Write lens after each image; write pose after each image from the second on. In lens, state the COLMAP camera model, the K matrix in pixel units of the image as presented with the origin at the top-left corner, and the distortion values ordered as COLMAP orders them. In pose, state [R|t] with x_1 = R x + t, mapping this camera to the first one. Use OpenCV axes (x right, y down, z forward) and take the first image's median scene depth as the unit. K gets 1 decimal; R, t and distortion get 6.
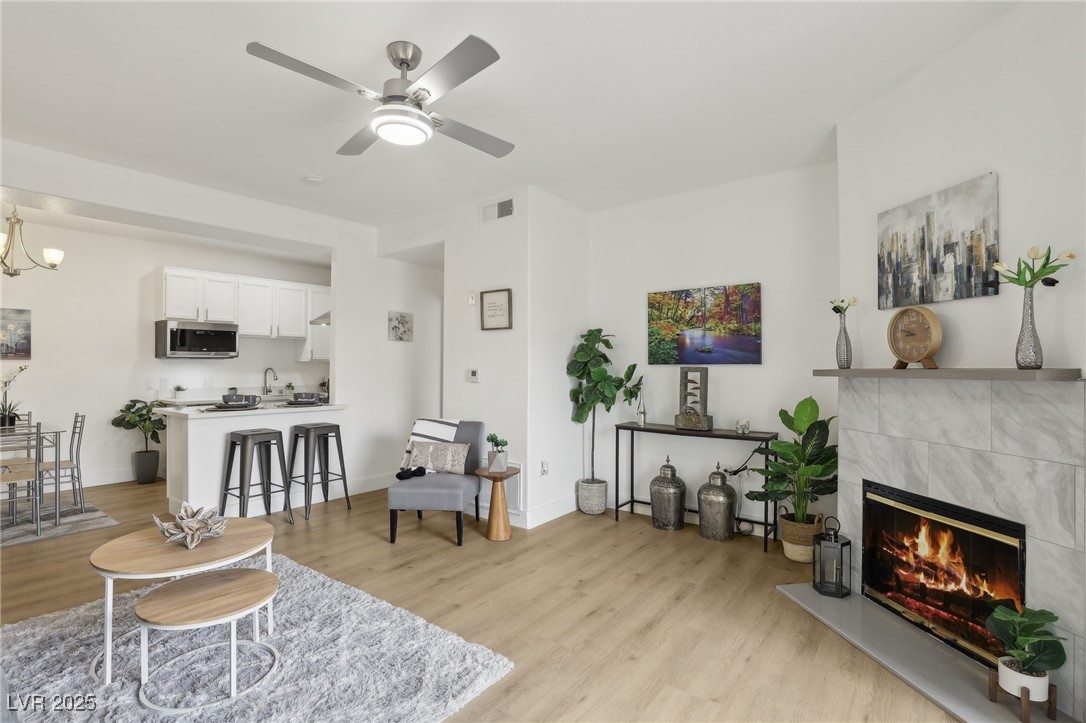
lens RADIAL K [[515.9, 0, 544.1], [0, 515.9, 366.3], [0, 0, 1]] dist [-0.033398, 0.000434]
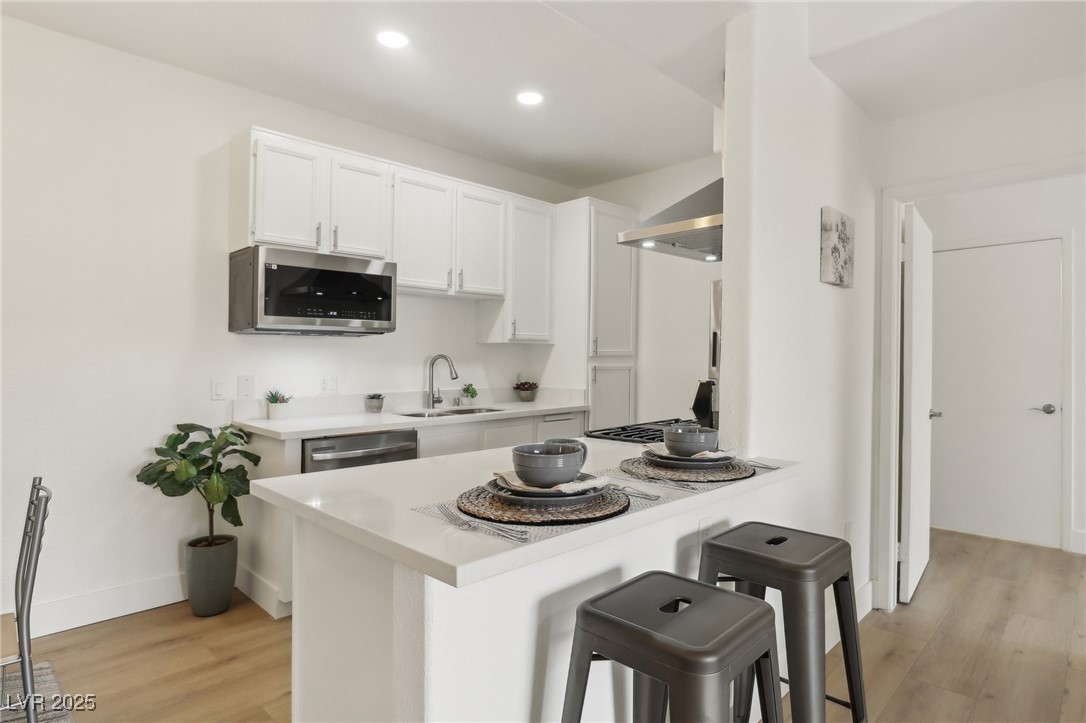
lens RADIAL K [[594.1, 0, 552.4], [0, 594.1, 352.3], [0, 0, 1]] dist [-0.003755, 0.000065]
pose [[0.992622, 0.004797, -0.121159, -0.587740], [-0.005379, 0.999976, -0.004471, 0.004277], [0.121134, 0.005090, 0.992623, 0.712830]]
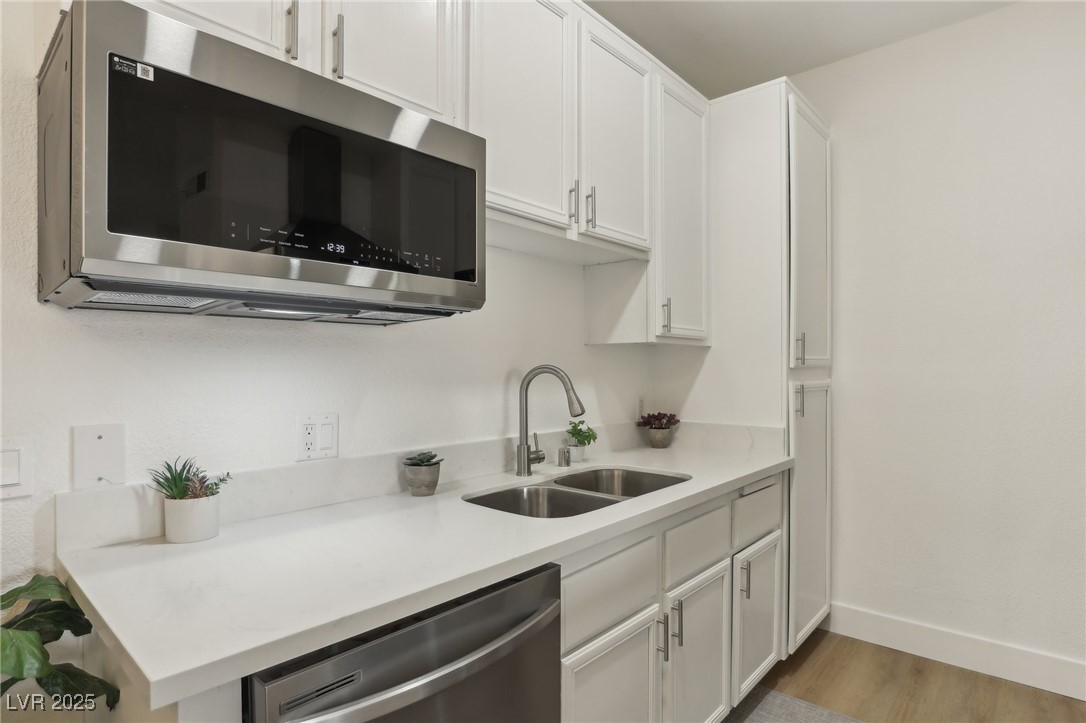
lens RADIAL K [[578.9, 0, 537.7], [0, 578.9, 378.7], [0, 0, 1]] dist [-0.024002, 0.001638]
pose [[0.995855, 0.000798, -0.090955, -0.851078], [0.000812, 0.999844, 0.017665, 0.006923], [0.090955, -0.017666, 0.995698, 1.194052]]
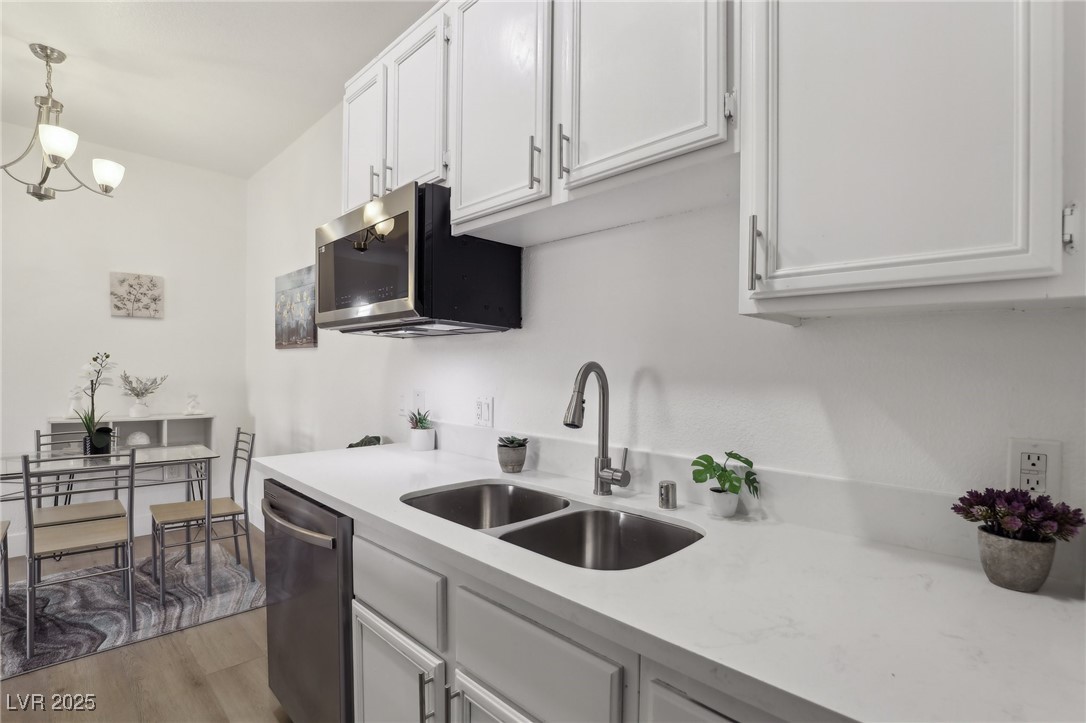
lens RADIAL K [[531.9, 0, 543.2], [0, 531.9, 379.9], [0, 0, 1]] dist [-0.003698, -0.000241]
pose [[-0.155923, 0.022787, -0.987506, -0.540889], [-0.011758, 0.999620, 0.024923, 0.008066], [0.987699, 0.015498, -0.155596, 1.681917]]
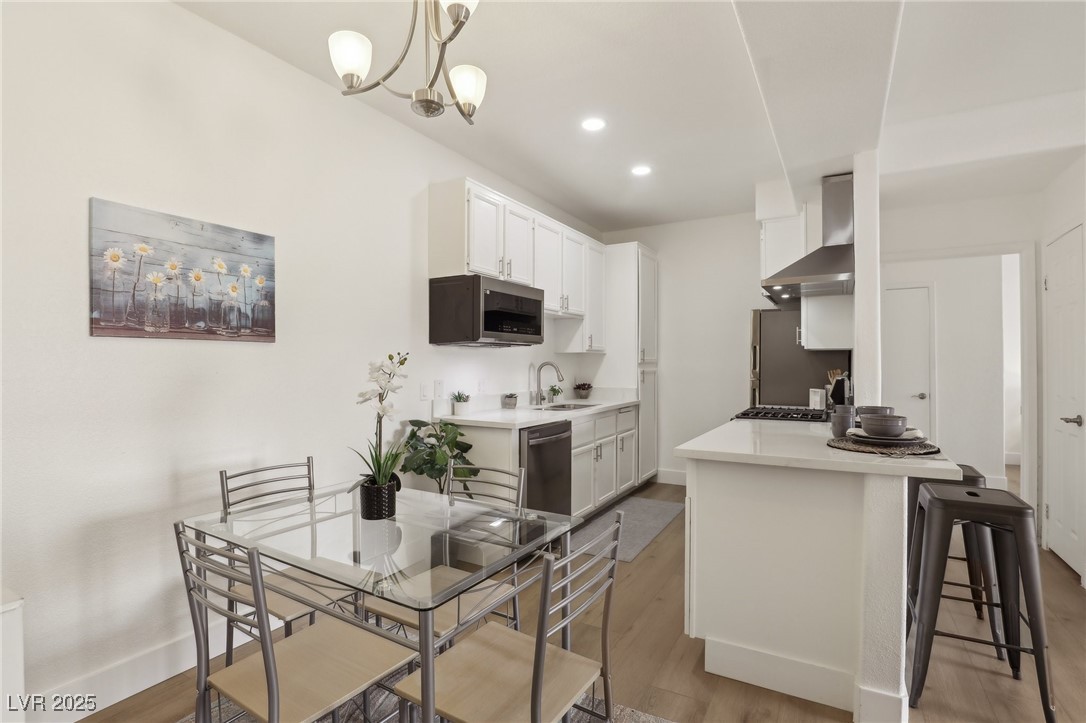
lens RADIAL K [[515.9, 0, 544.1], [0, 515.9, 366.3], [0, 0, 1]] dist [-0.033398, 0.000434]
pose [[0.992850, 0.002206, 0.119347, -1.022622], [-0.003149, 0.999965, 0.007711, 0.005385], [-0.119326, -0.008032, 0.992823, 0.598295]]
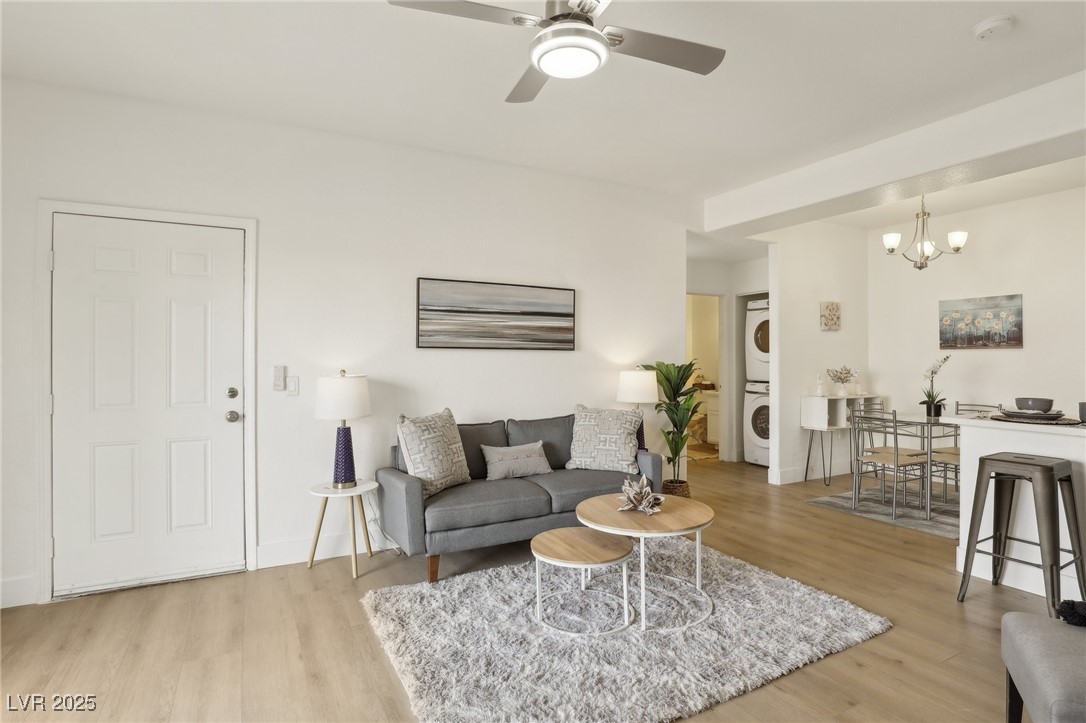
lens RADIAL K [[550.7, 0, 544.2], [0, 550.7, 356.2], [0, 0, 1]] dist [-0.029896, 0.000111]
pose [[-0.421328, -0.002914, -0.906903, 0.288435], [0.003299, 0.999983, -0.004746, 0.003385], [0.906902, -0.004992, -0.421312, 0.756775]]
